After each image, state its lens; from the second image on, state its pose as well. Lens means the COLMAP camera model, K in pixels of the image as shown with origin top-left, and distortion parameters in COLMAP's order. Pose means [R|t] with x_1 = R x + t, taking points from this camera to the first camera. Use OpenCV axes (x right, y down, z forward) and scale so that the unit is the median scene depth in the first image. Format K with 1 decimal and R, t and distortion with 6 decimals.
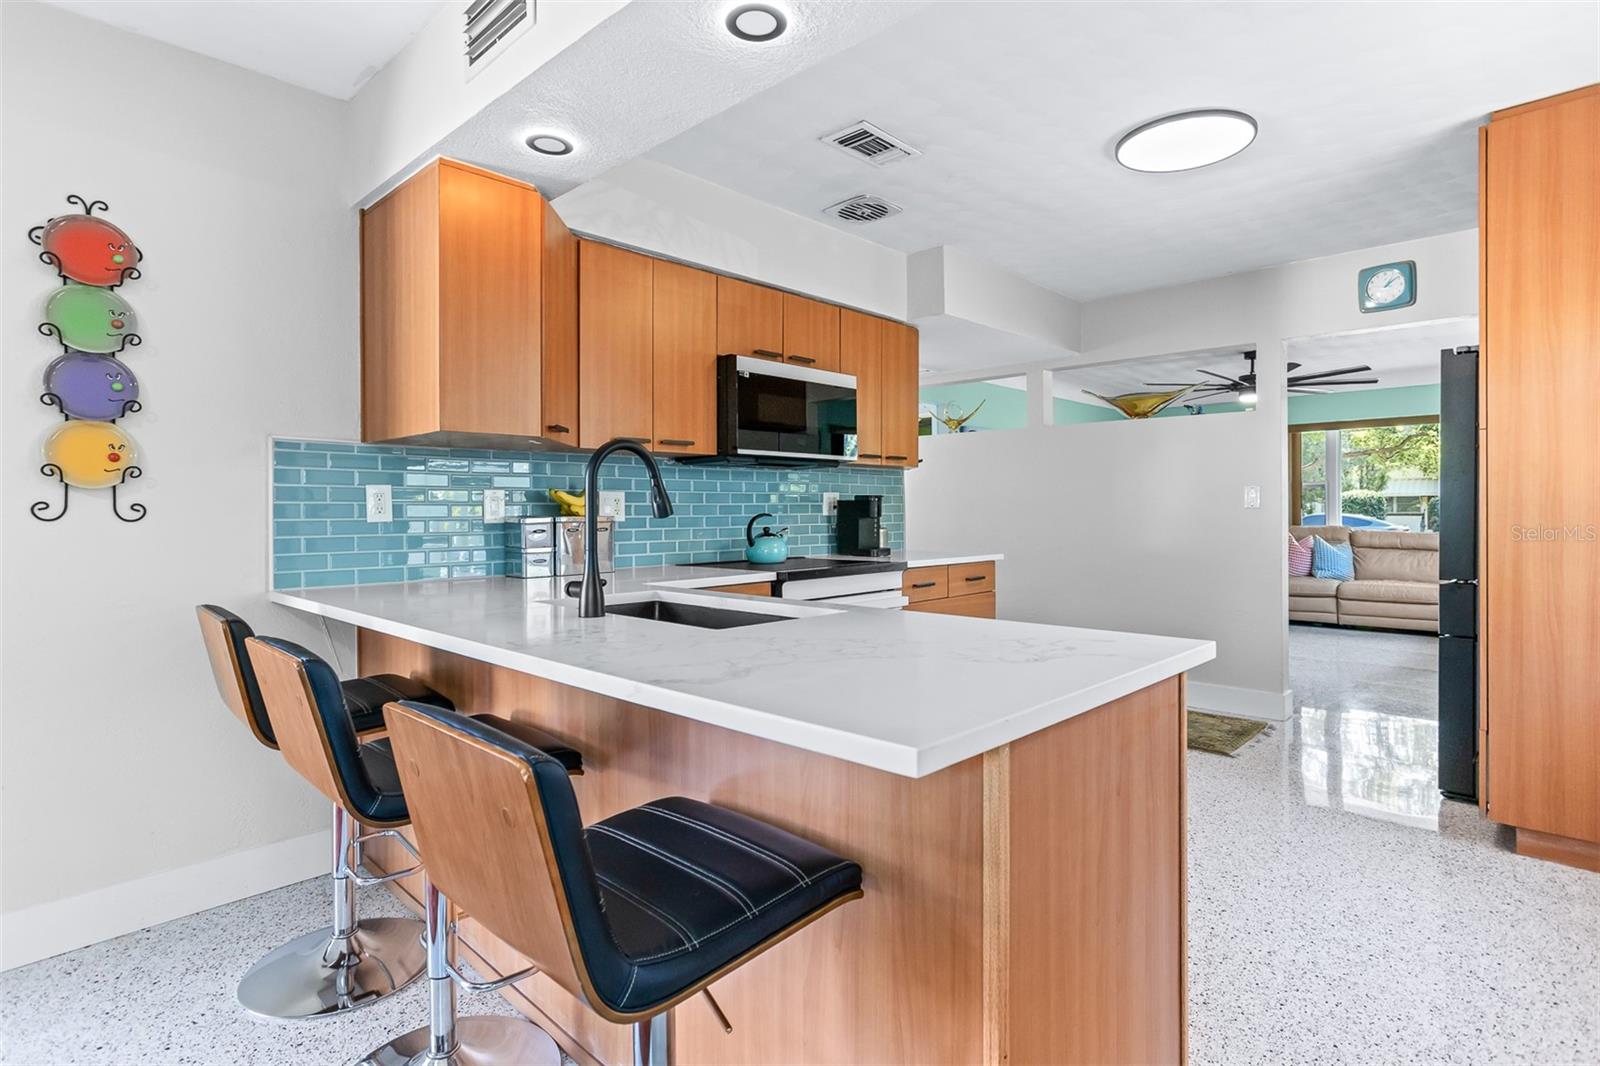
lens RADIAL K [[807.3, 0, 813.8], [0, 807.3, 522.2], [0, 0, 1]] dist [-0.025504, 0.017667]
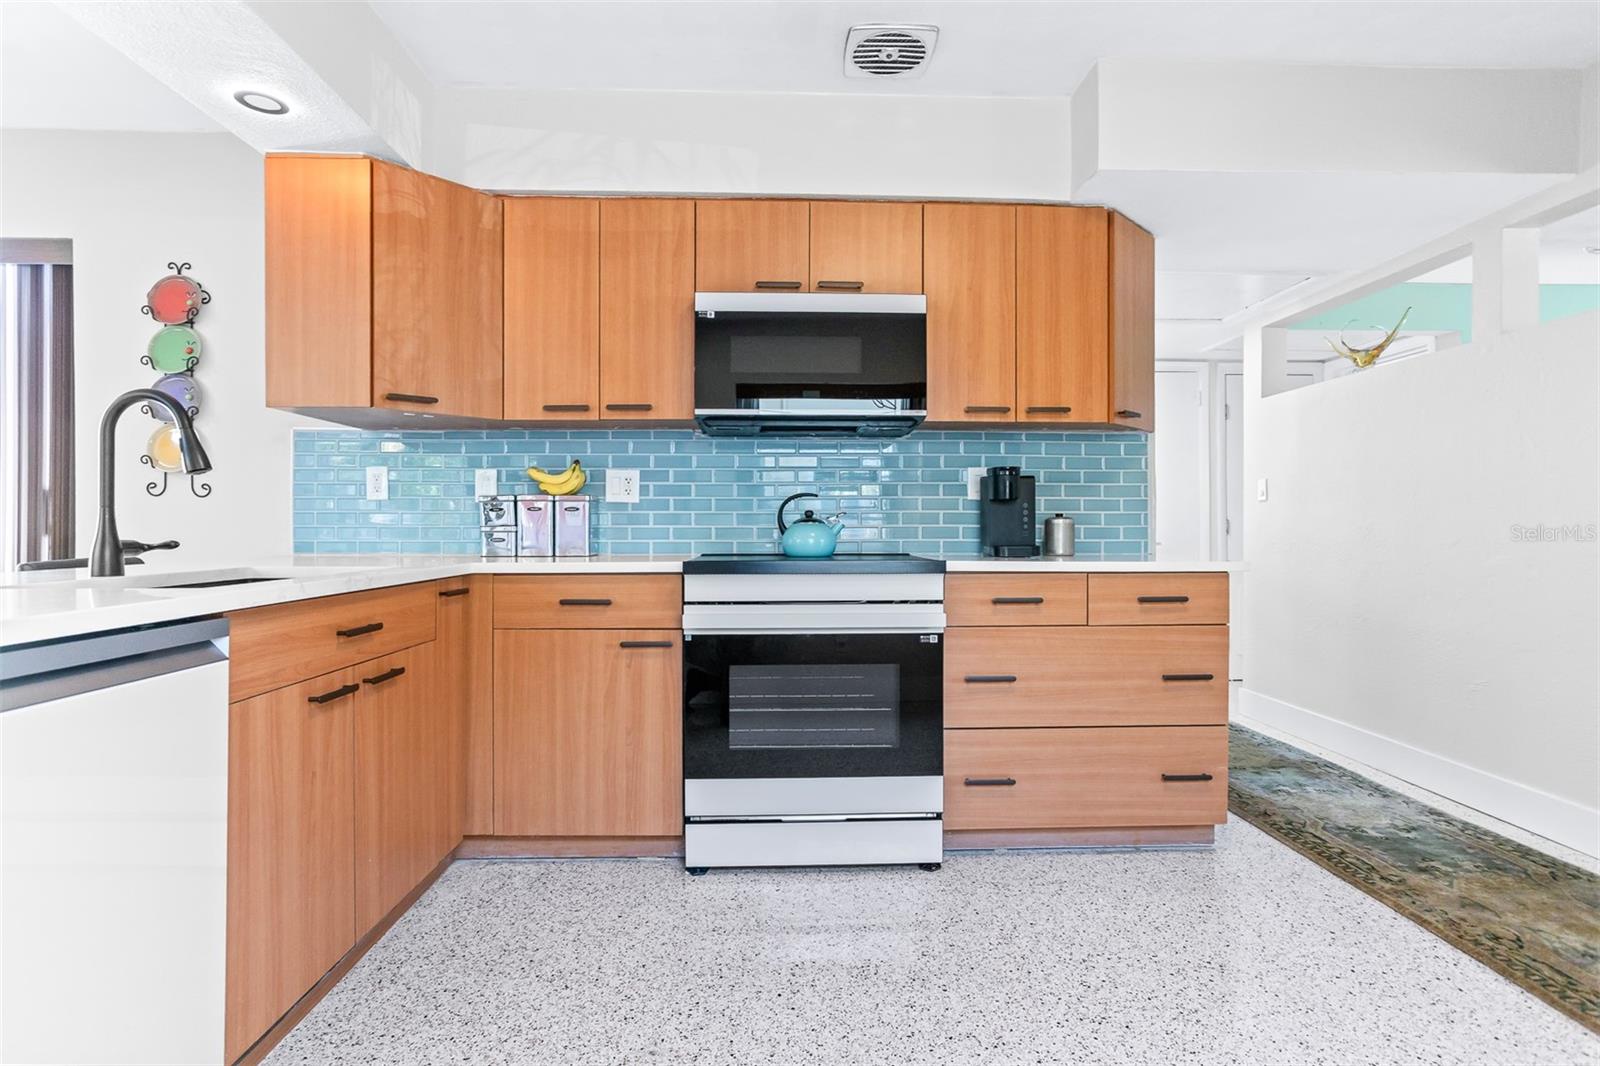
lens RADIAL K [[807.3, 0, 802.5], [0, 807.3, 528.2], [0, 0, 1]] dist [-0.025504, 0.017667]
pose [[0.716926, 0.006789, -0.697116, 0.527473], [-0.012694, 0.999914, -0.003317, 0.028272], [0.697033, 0.011227, 0.716951, 0.488257]]
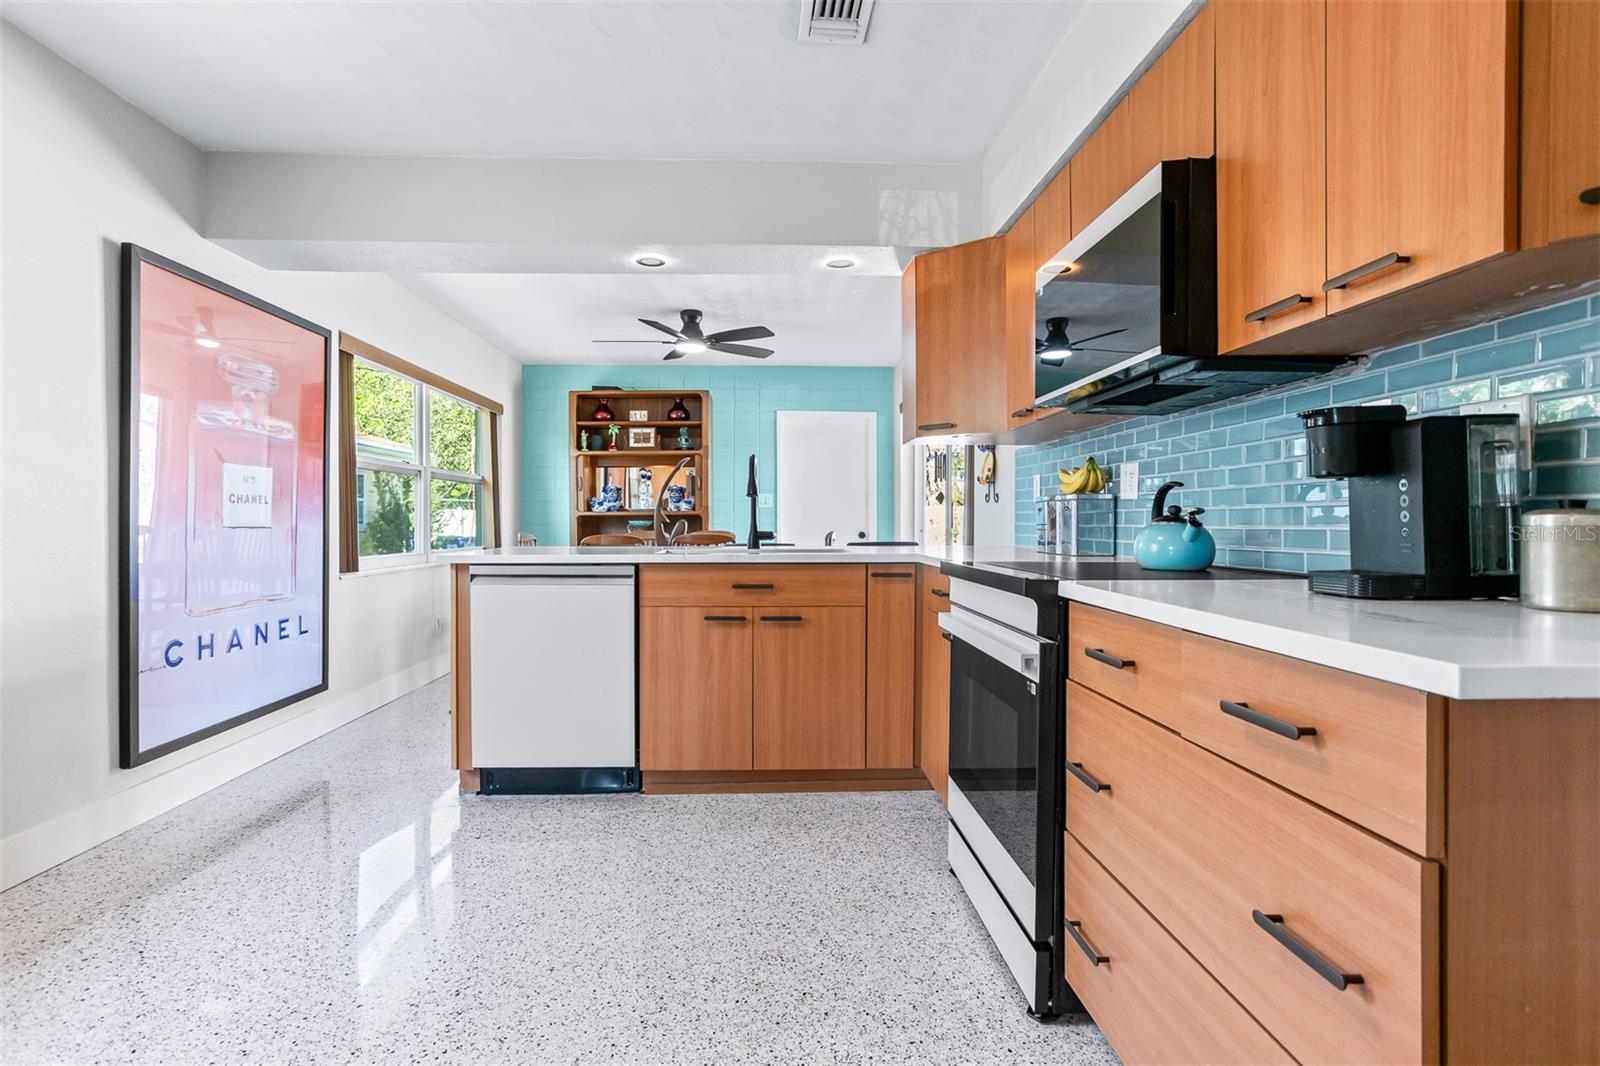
lens RADIAL K [[807.3, 0, 803.2], [0, 807.3, 530.0], [0, 0, 1]] dist [-0.025504, 0.017667]
pose [[-0.675311, 0.015254, -0.737375, 0.577017], [-0.004883, 0.999672, 0.025152, 0.011409], [0.737517, 0.020586, -0.675015, 1.292642]]
